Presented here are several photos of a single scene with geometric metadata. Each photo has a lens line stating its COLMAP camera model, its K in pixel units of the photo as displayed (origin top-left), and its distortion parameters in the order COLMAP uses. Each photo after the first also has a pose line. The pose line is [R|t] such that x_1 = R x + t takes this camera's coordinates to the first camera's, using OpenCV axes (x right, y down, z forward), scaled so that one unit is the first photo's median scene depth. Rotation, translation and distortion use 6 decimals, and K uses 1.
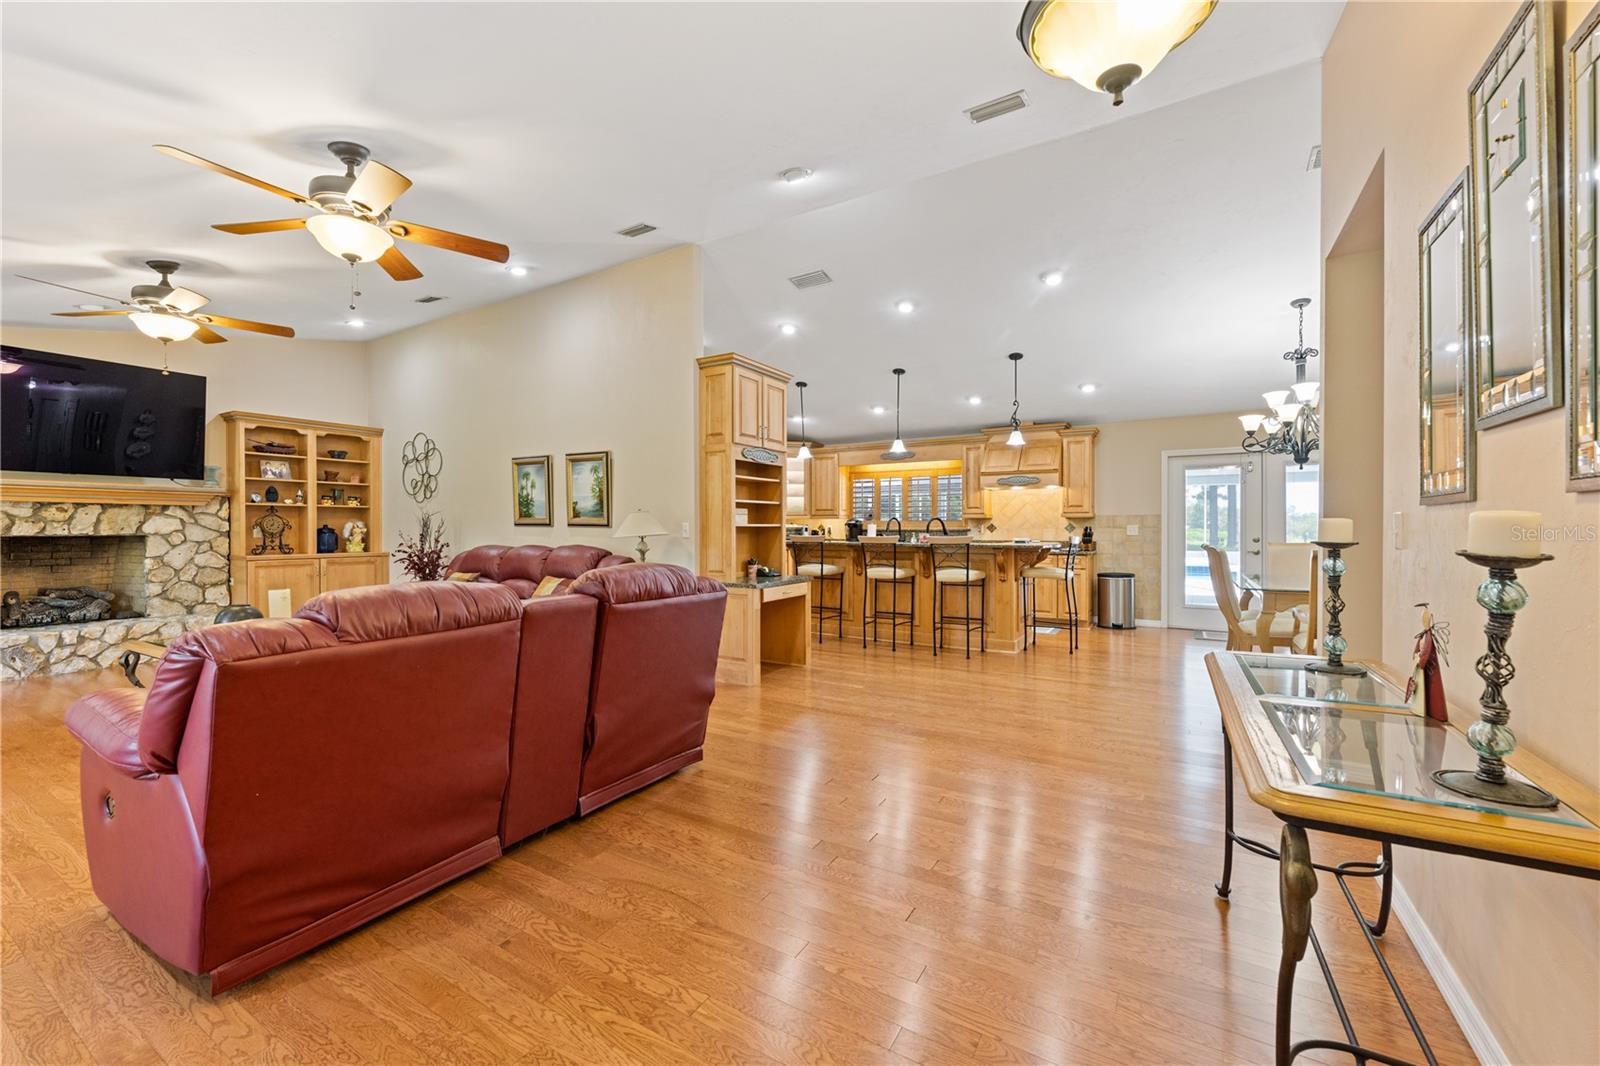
lens RADIAL K [[632.3, 0, 795.3], [0, 632.3, 531.7], [0, 0, 1]] dist [0.003966, -0.000332]
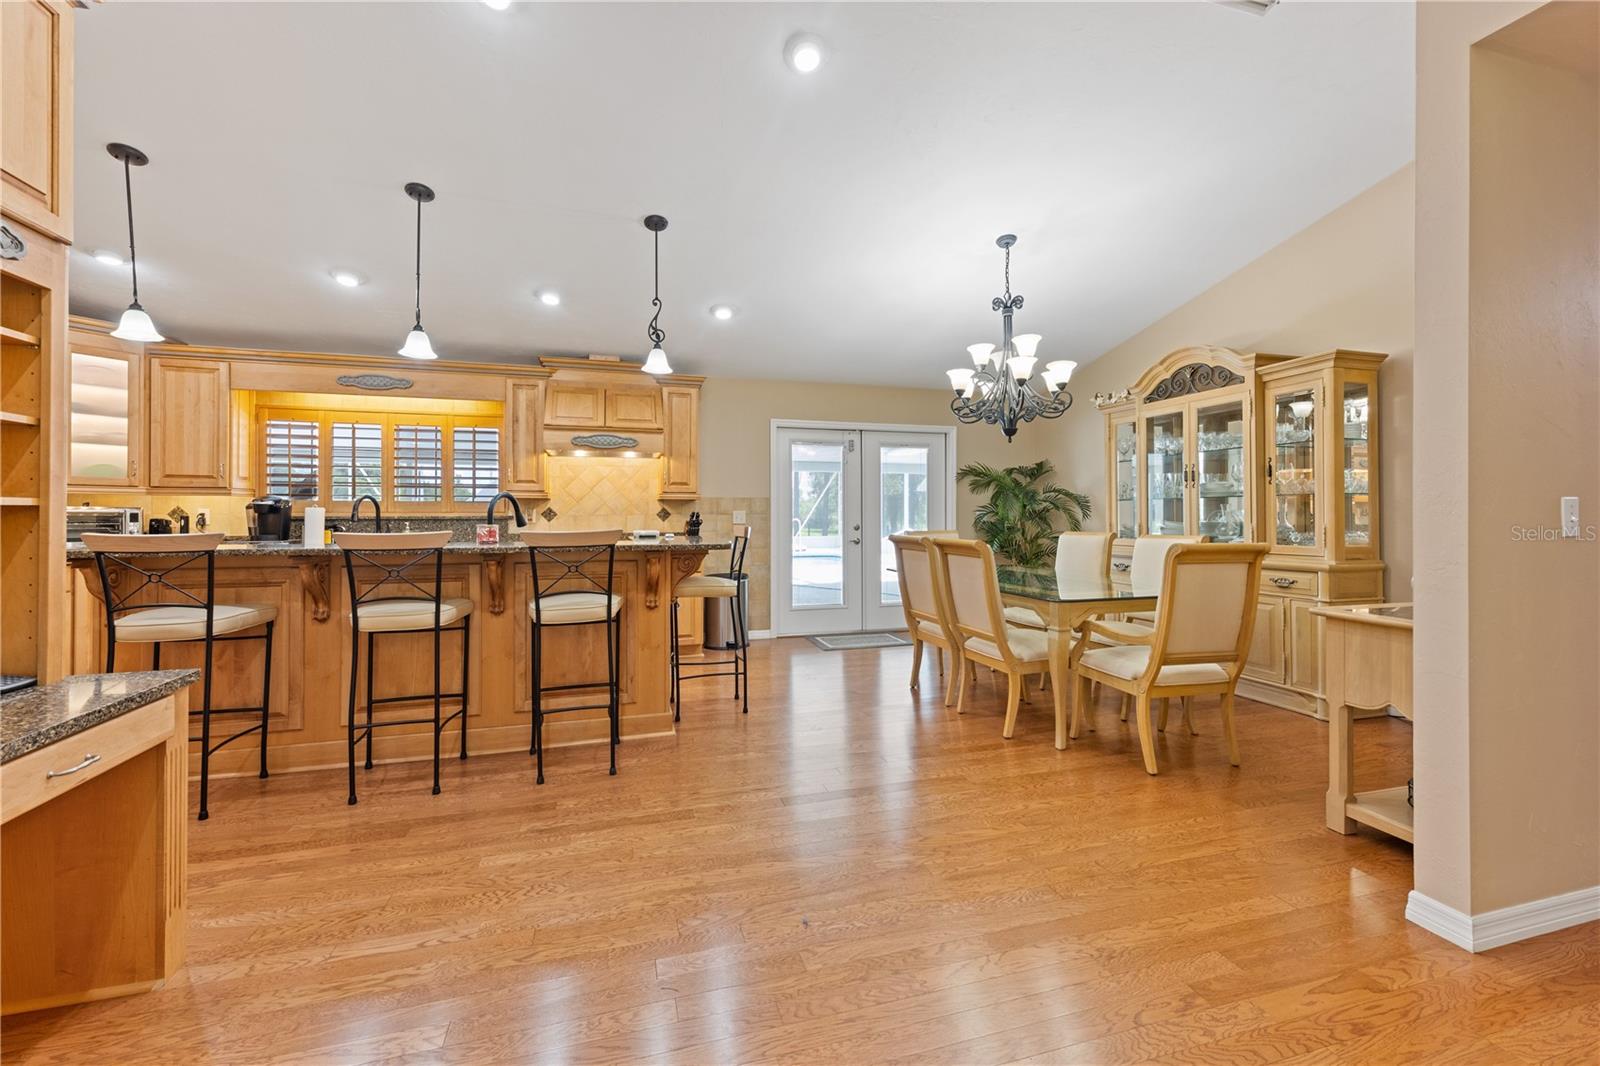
lens RADIAL K [[647.4, 0, 795.0], [0, 647.4, 512.0], [0, 0, 1]] dist [0.001170, 0.000109]
pose [[0.676653, 0.003540, 0.736294, -0.007049], [0.004900, 0.999945, -0.009311, -0.001179], [-0.736286, 0.009908, 0.676598, 0.492372]]
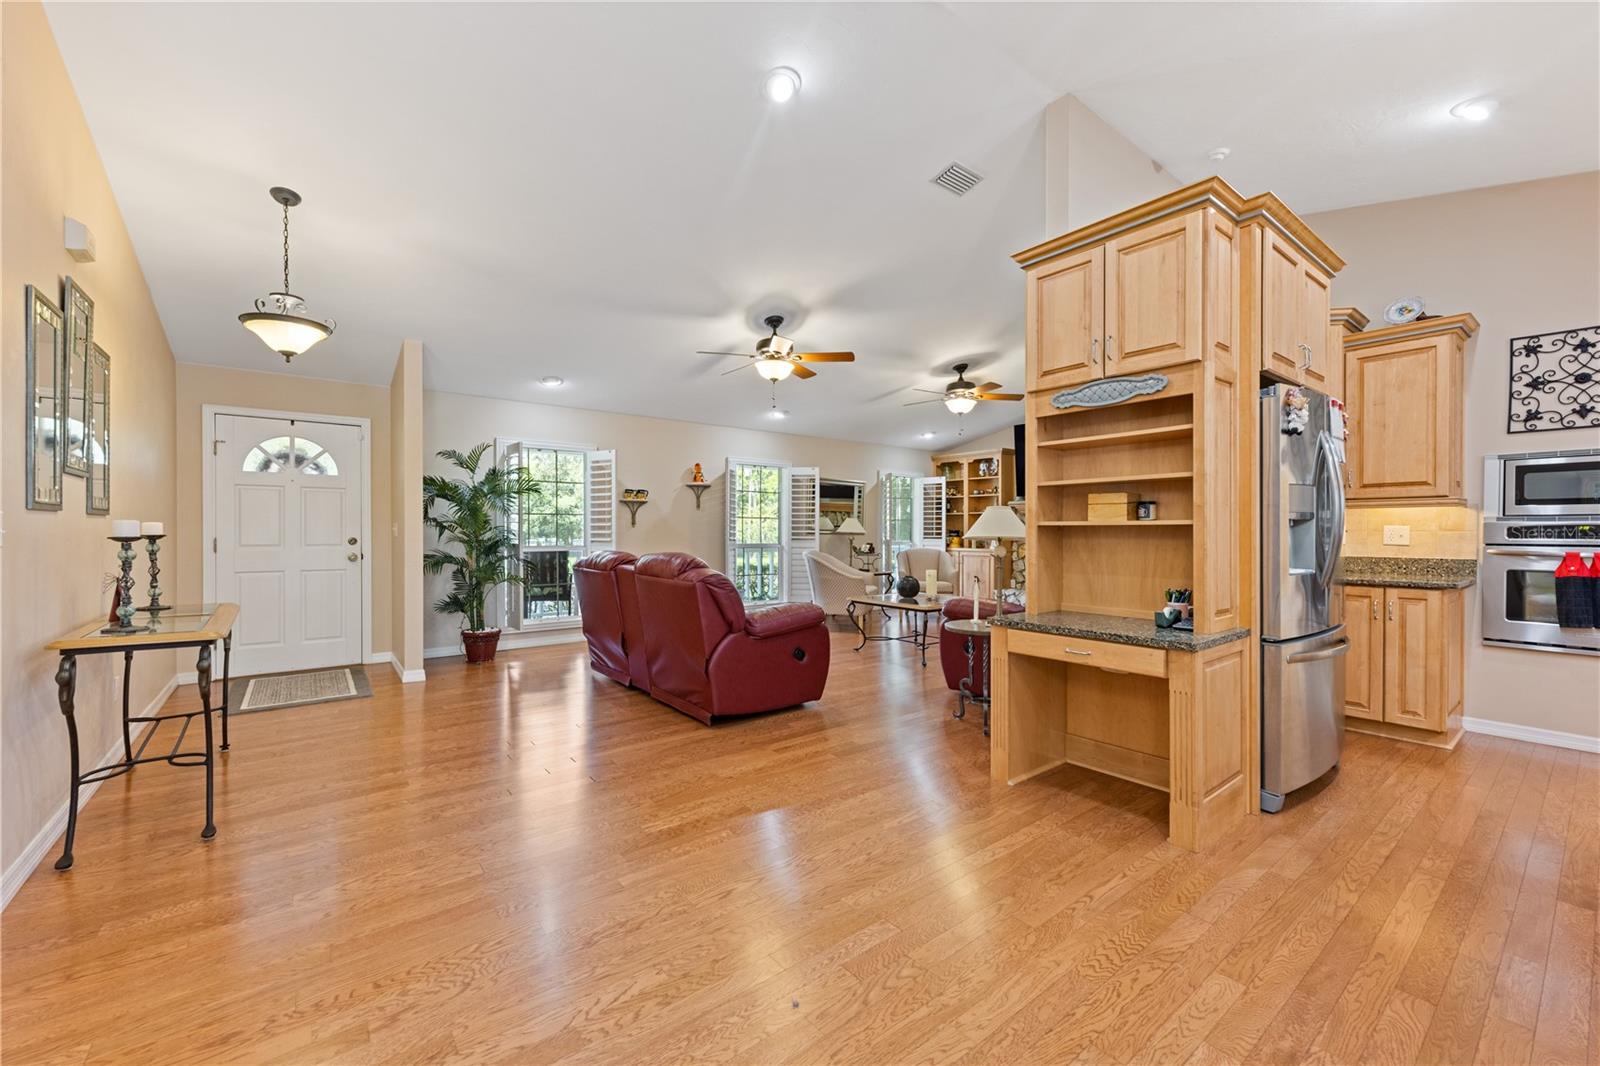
lens RADIAL K [[632.3, 0, 795.3], [0, 632.3, 531.7], [0, 0, 1]] dist [0.003966, -0.000332]
pose [[-0.356824, 0.002745, -0.934168, 0.441591], [-0.006432, 0.999965, 0.005395, -0.003331], [0.934150, 0.007934, -0.356794, 0.774865]]
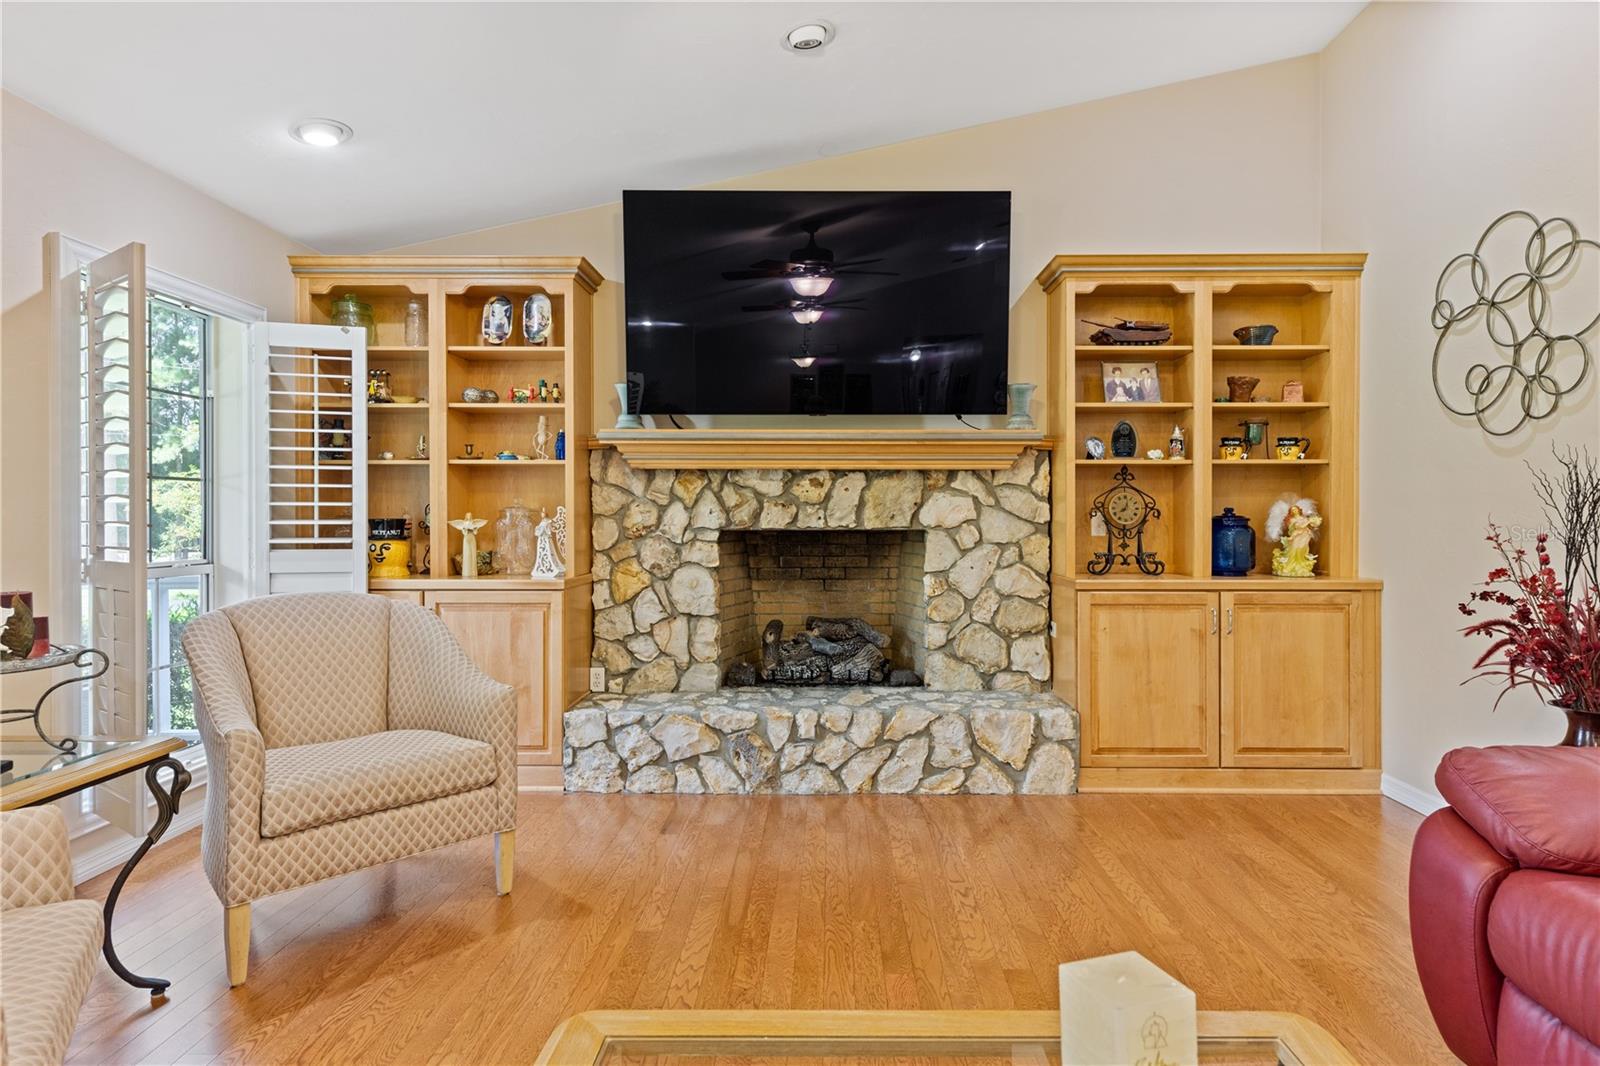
lens RADIAL K [[861.0, 0, 830.8], [0, 861.0, 522.1], [0, 0, 1]] dist [0.011495, -0.001339]
pose [[0.517924, 0.004635, -0.855414, -0.436473], [-0.005453, 0.999983, 0.002116, -0.001451], [0.855409, 0.003569, 0.517940, 0.537750]]
